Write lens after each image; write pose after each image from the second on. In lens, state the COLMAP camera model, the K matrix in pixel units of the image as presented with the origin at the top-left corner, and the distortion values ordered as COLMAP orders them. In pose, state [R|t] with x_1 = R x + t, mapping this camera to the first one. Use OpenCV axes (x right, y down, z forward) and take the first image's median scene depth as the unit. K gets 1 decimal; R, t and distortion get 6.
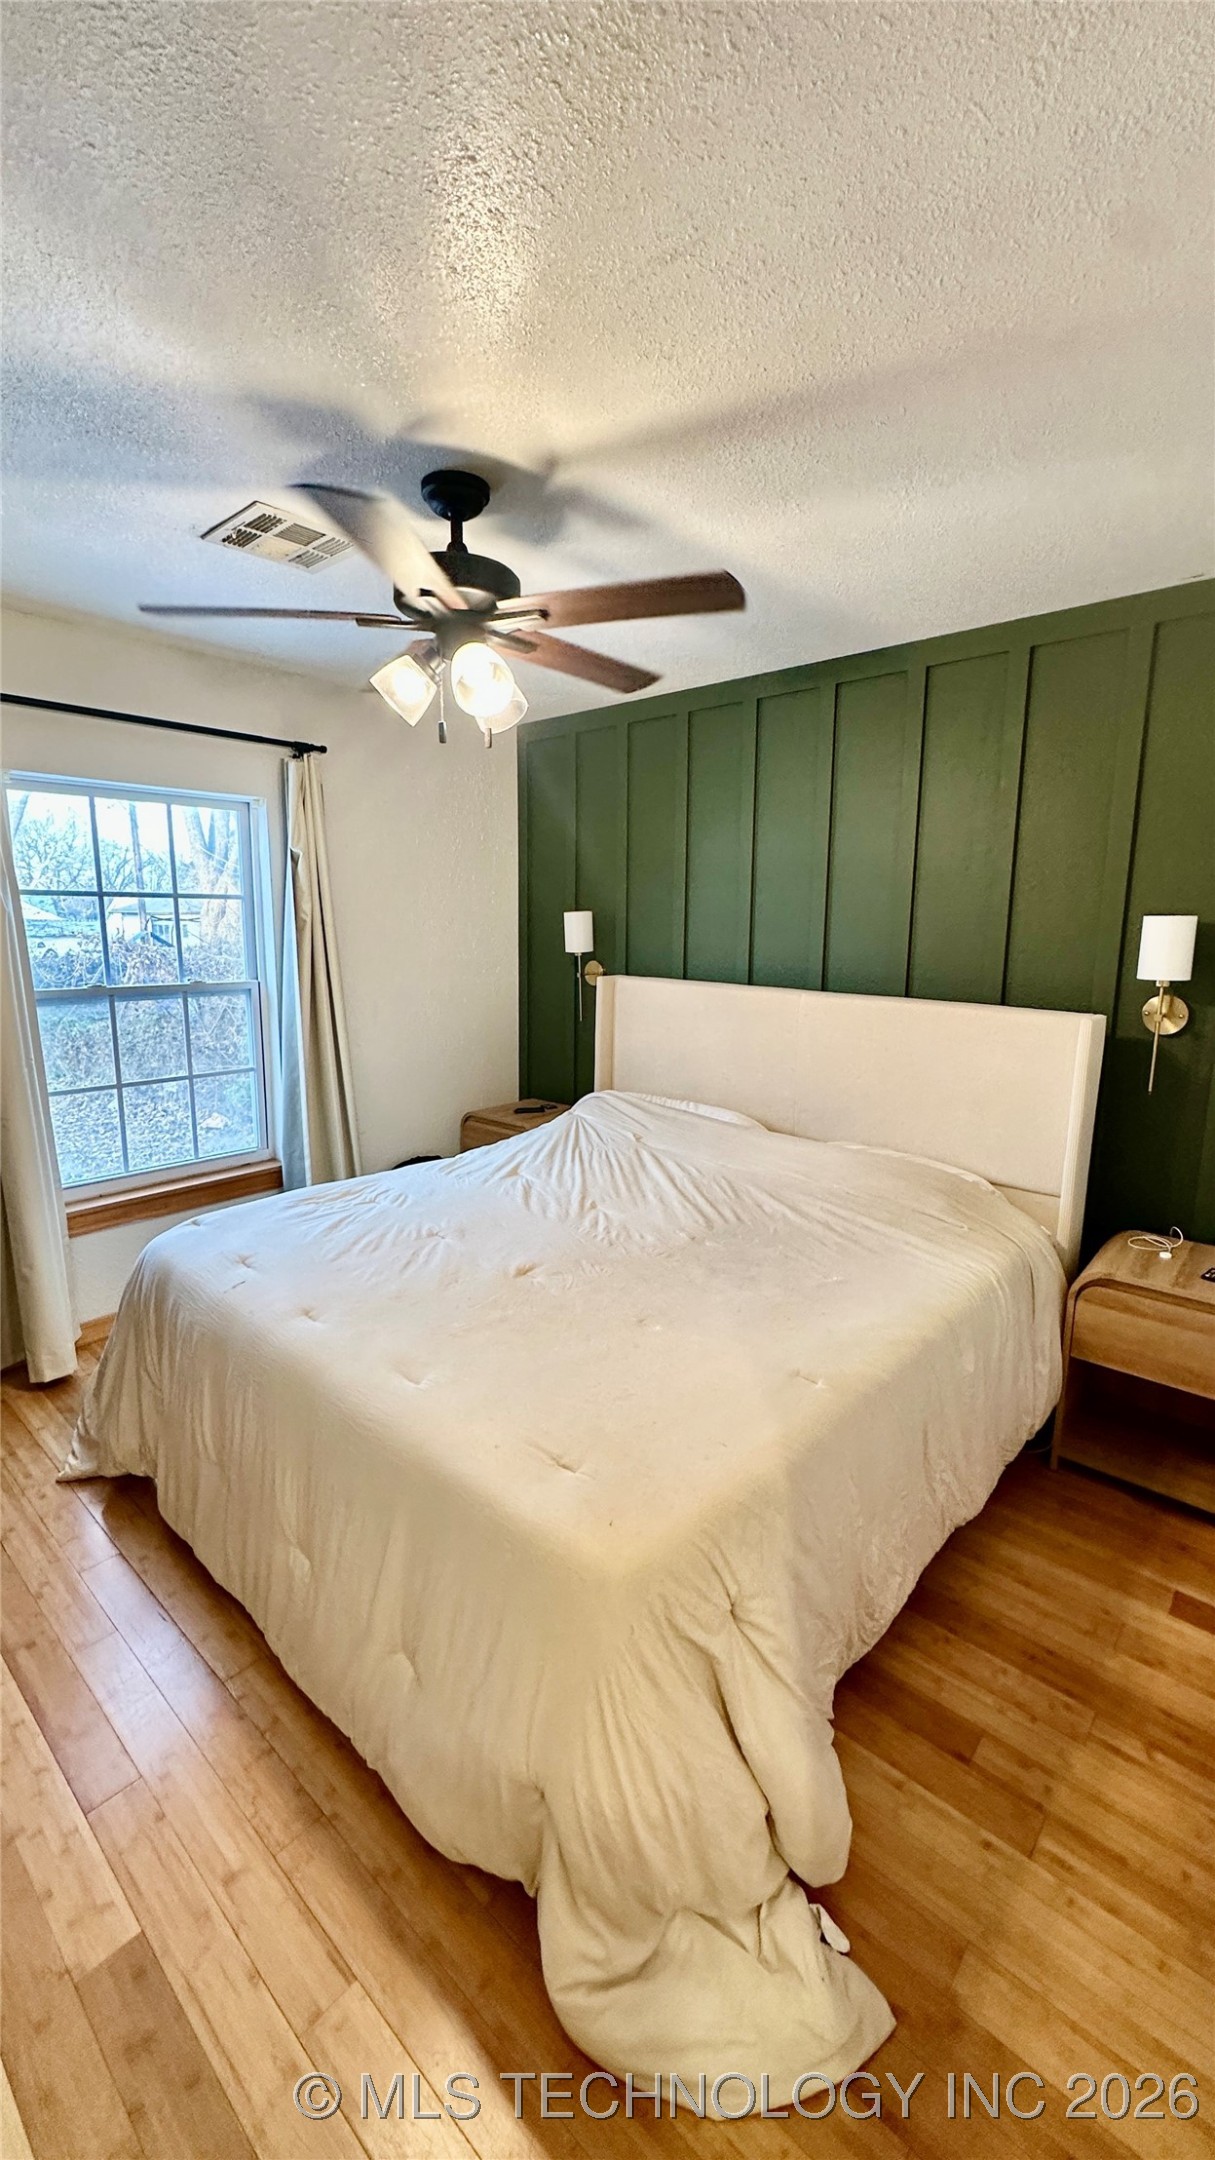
lens RADIAL K [[862.2, 0, 607.5], [0, 862.2, 1080.0], [0, 0, 1]] dist [-0.005632, 0.000113]
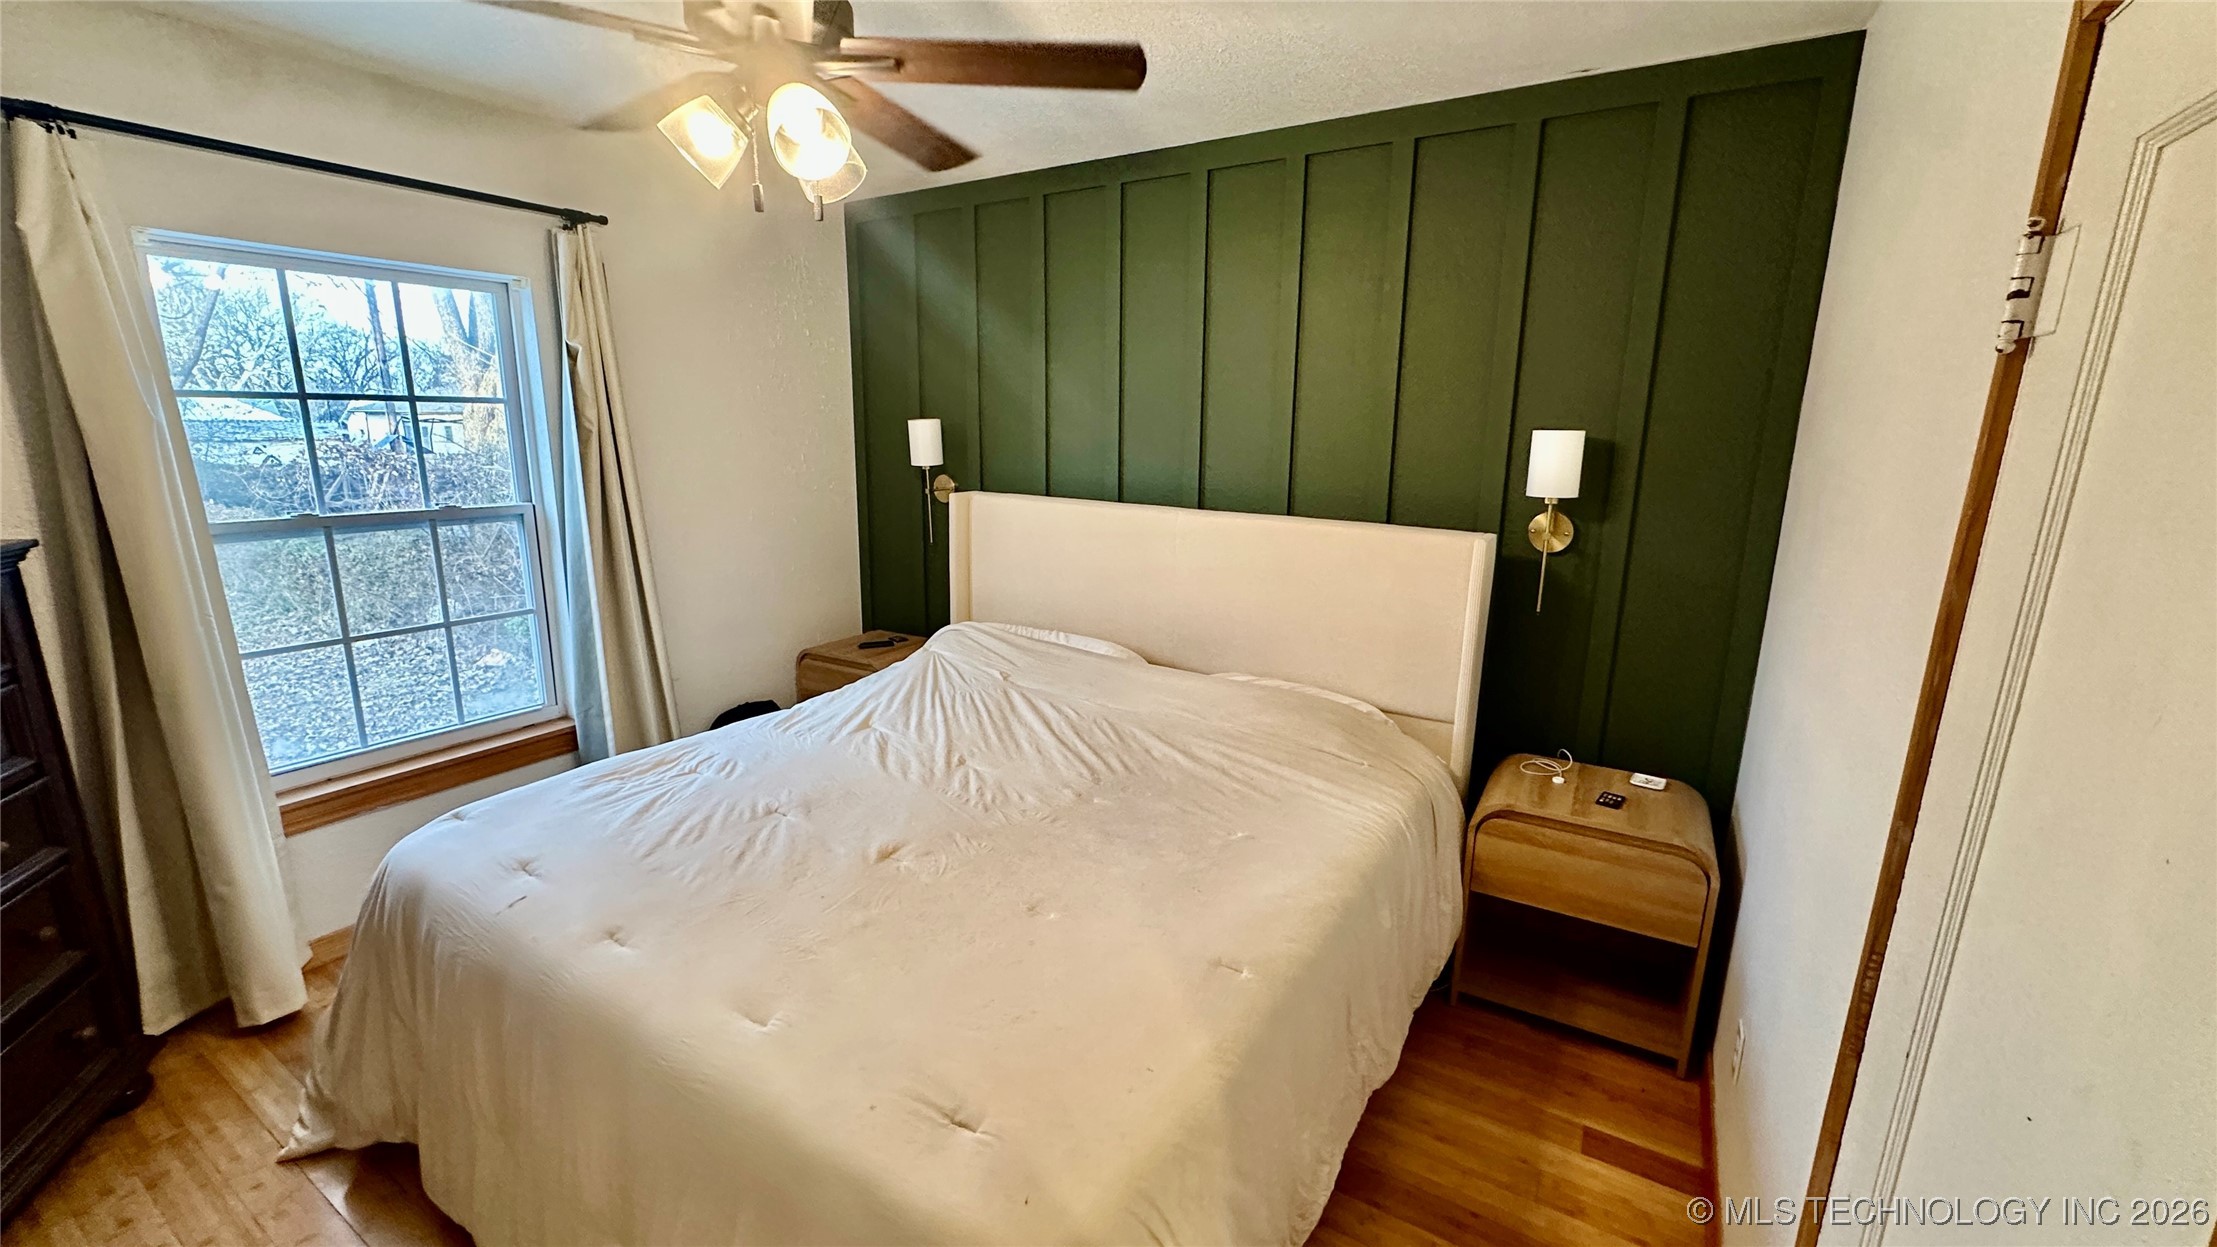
lens RADIAL K [[885.0, 0, 1104.0], [0, 885.0, 621.1], [0, 0, 1]] dist [-0.005632, 0.000113]
pose [[0.984426, -0.035133, 0.172253, -0.023917], [0.028551, 0.998770, 0.040540, -0.029103], [-0.173465, -0.034991, 0.984218, 0.097255]]
